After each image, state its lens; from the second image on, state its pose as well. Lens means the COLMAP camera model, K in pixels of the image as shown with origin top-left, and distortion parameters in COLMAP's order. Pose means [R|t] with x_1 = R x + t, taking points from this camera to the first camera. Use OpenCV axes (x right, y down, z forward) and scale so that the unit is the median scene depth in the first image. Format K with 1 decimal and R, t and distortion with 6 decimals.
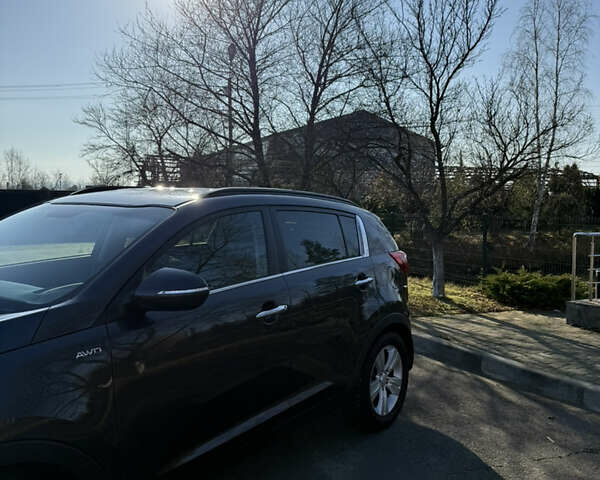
lens RADIAL K [[544.7, 0, 300.3], [0, 544.7, 252.4], [0, 0, 1]] dist [0.098292, -0.157759]
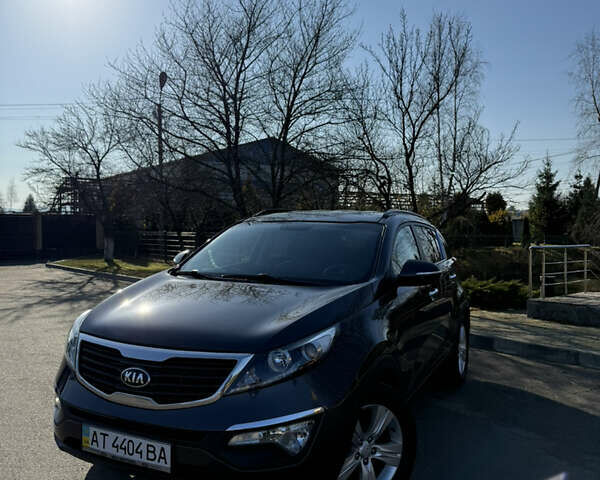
lens RADIAL K [[544.7, 0, 300.3], [0, 544.7, 252.4], [0, 0, 1]] dist [0.098292, -0.157759]
pose [[0.981907, -0.014960, 0.188772, -0.214304], [0.022845, 0.998952, -0.039665, 0.013919], [-0.187981, 0.043259, 0.981220, -0.127919]]
